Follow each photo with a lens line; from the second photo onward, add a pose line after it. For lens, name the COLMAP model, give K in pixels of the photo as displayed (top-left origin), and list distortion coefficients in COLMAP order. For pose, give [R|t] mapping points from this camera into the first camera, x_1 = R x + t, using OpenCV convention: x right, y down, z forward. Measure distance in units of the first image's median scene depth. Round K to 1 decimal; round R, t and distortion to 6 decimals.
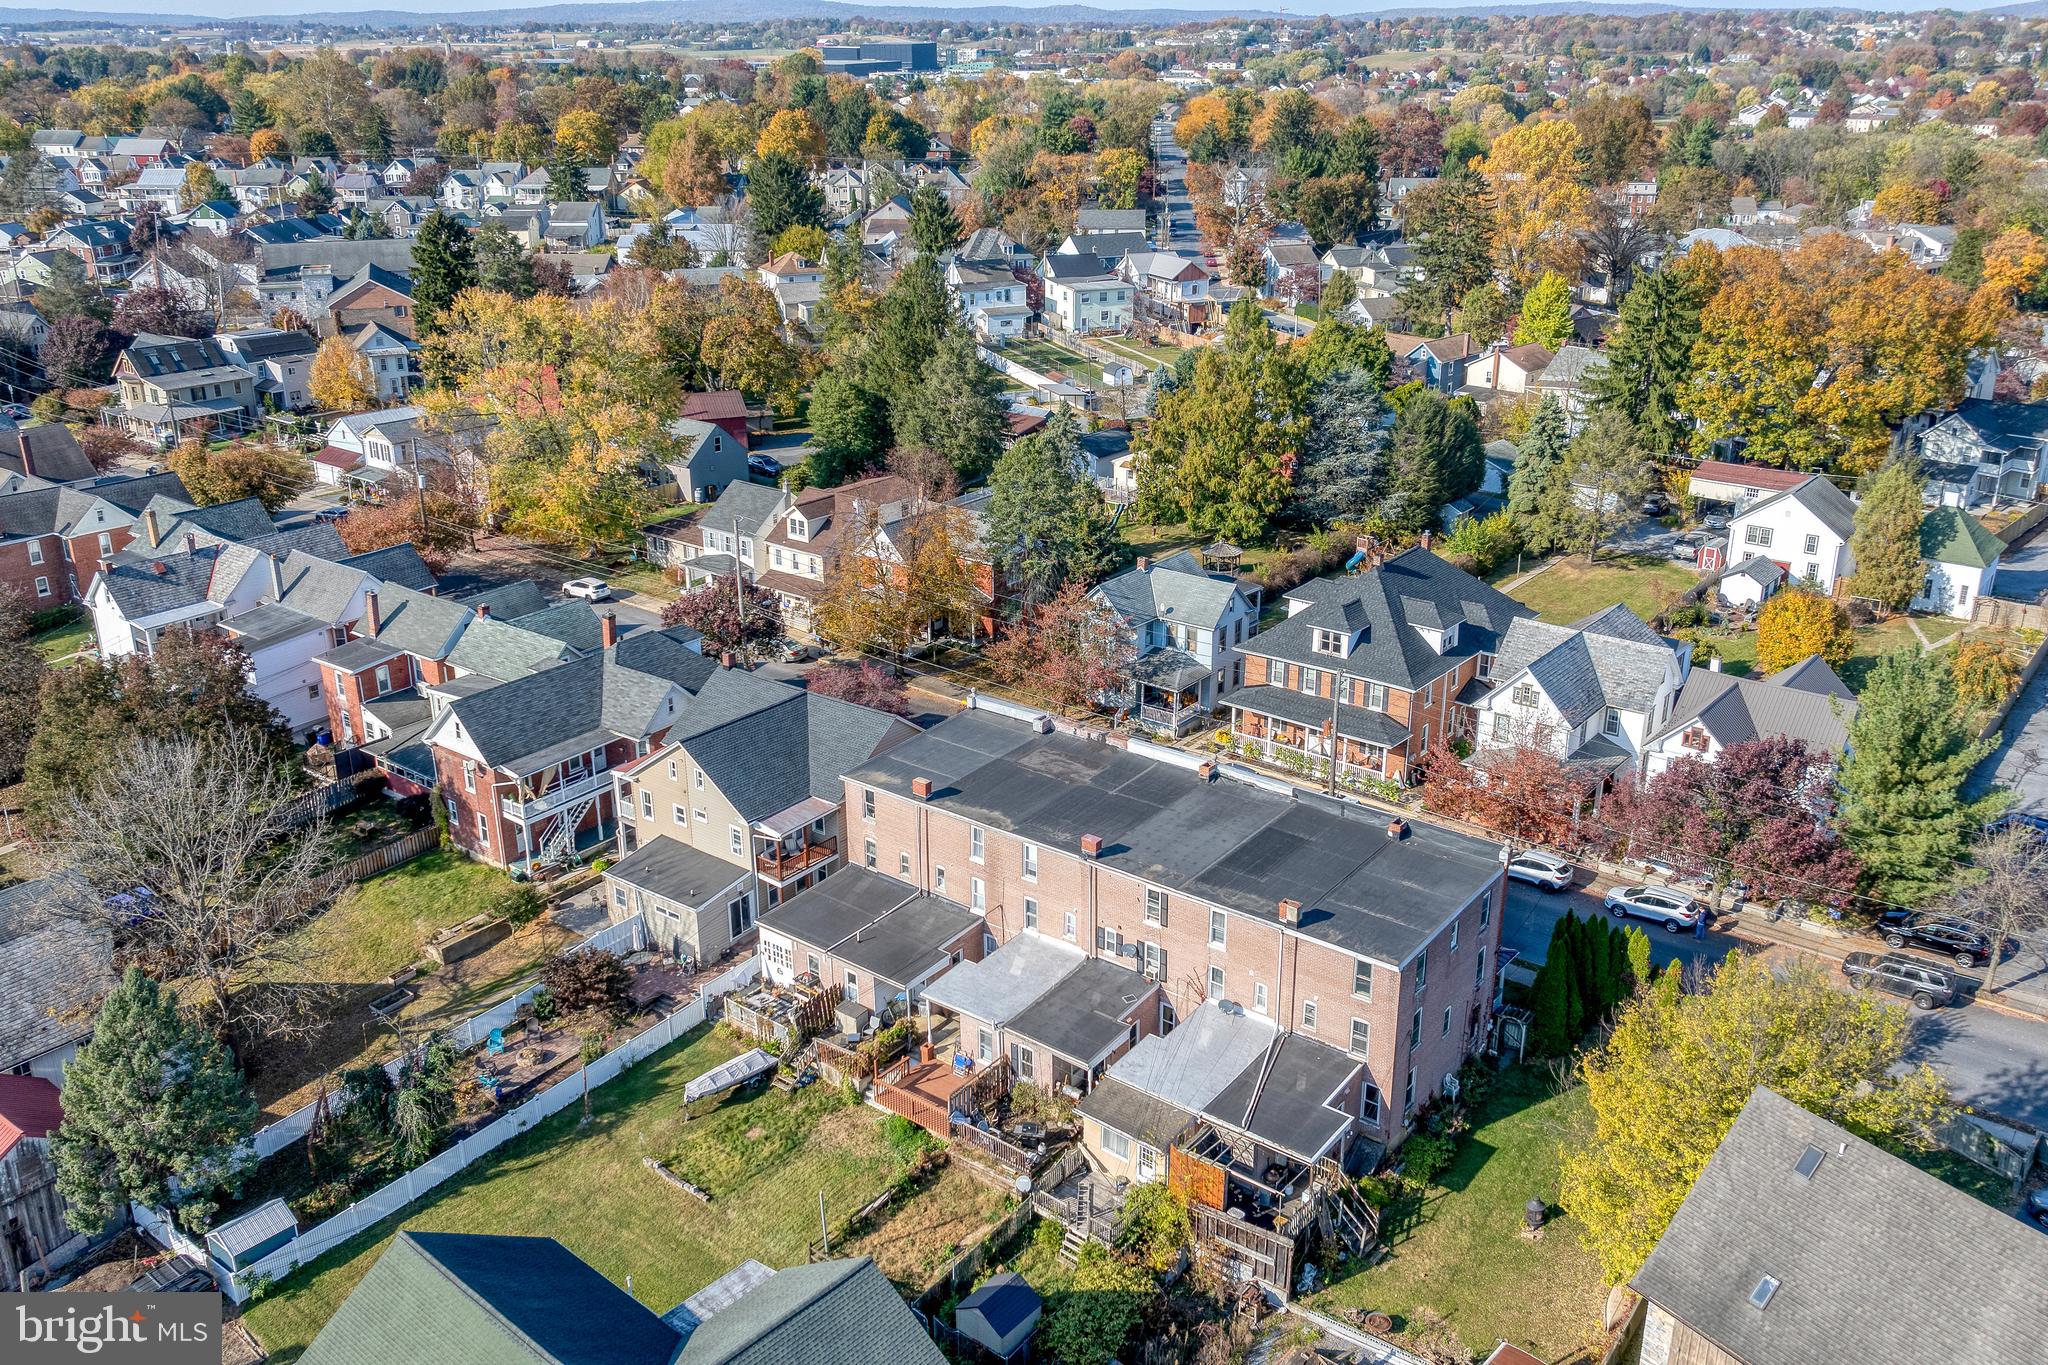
lens RADIAL K [[1698.4, 0, 1035.9], [0, 1698.4, 668.9], [0, 0, 1]] dist [-0.005138, 0.000916]
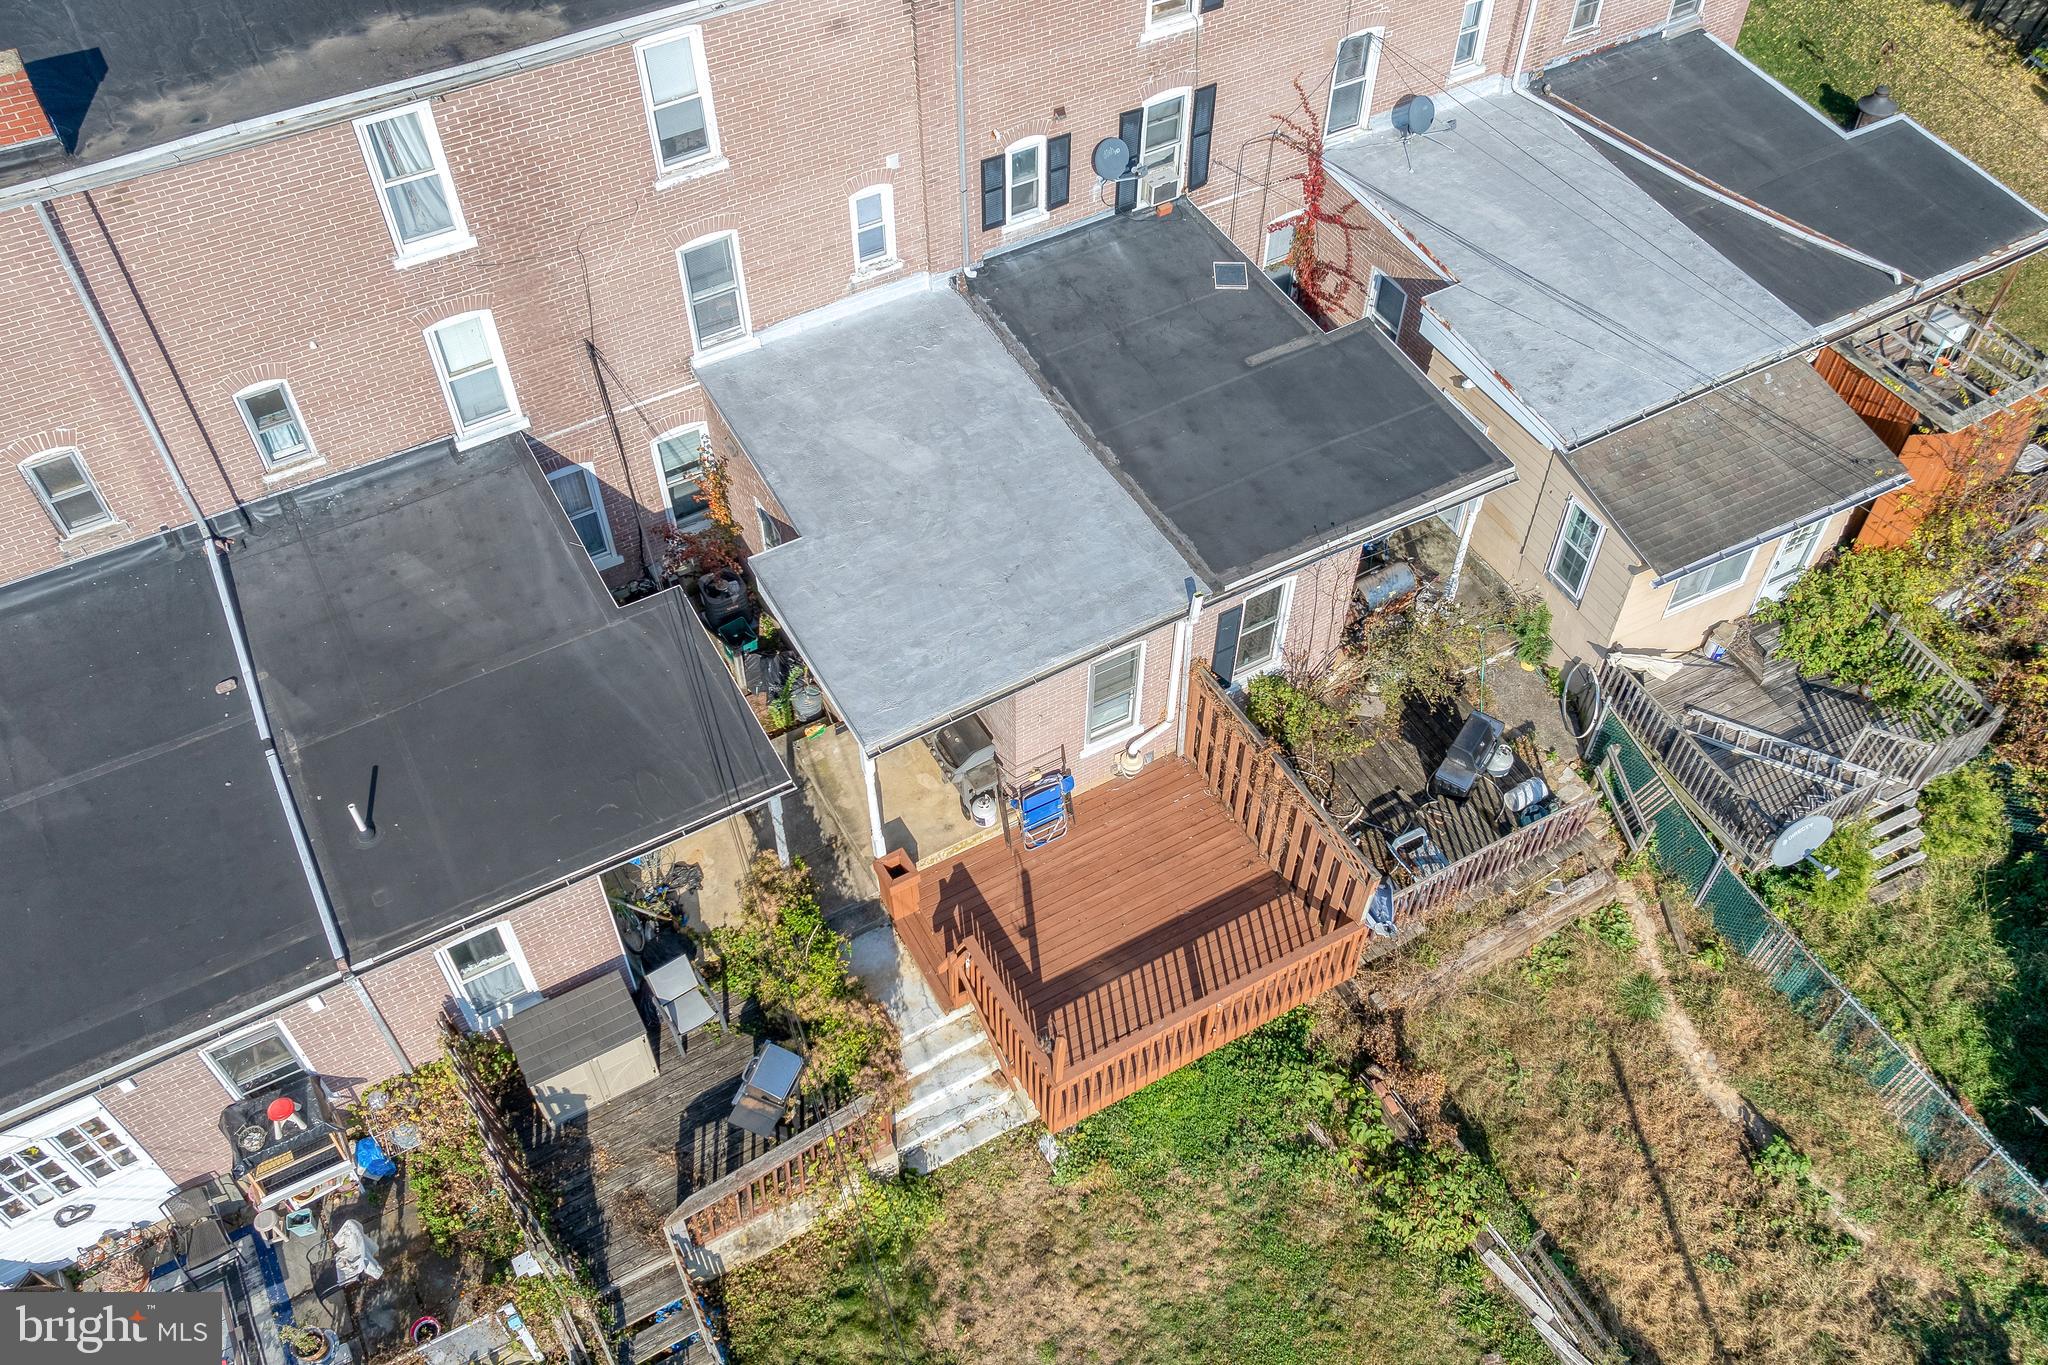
lens RADIAL K [[1698.4, 0, 1035.9], [0, 1698.4, 668.9], [0, 0, 1]] dist [-0.005138, 0.000916]
pose [[0.386818, -0.701172, 0.598940, -0.183961], [0.323017, 0.711376, 0.624183, 0.031499], [-0.863731, -0.047977, 0.501664, 0.783169]]
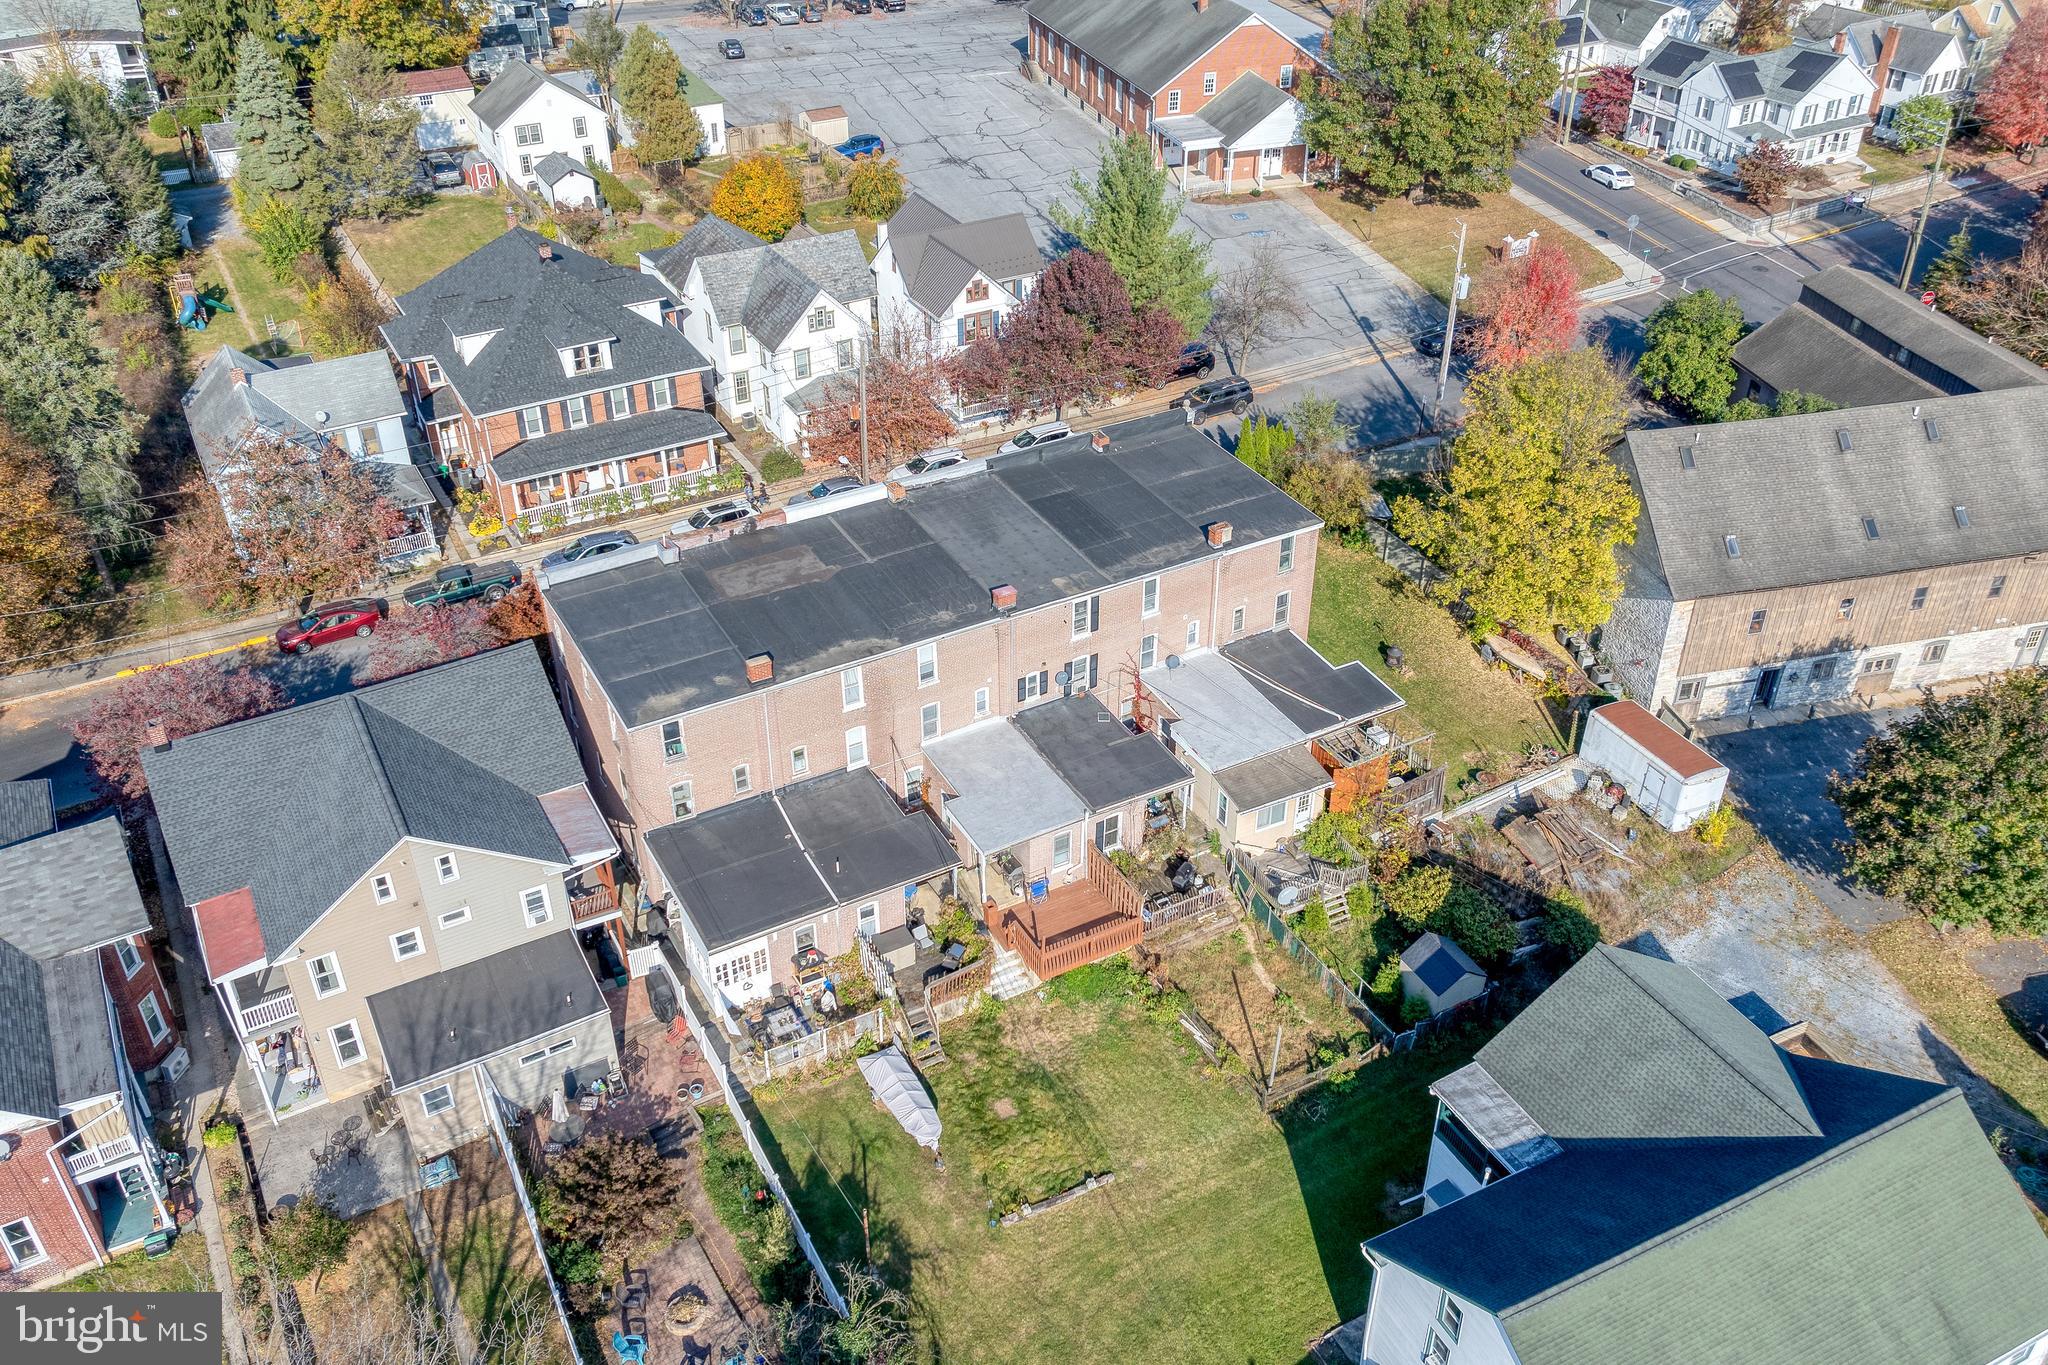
lens RADIAL K [[1698.4, 0, 1035.9], [0, 1698.4, 668.9], [0, 0, 1]] dist [-0.005138, 0.000916]
pose [[0.386931, -0.509702, 0.768432, -0.593377], [0.323861, 0.855372, 0.404294, -0.193612], [-0.863364, 0.092431, 0.496043, 0.515118]]
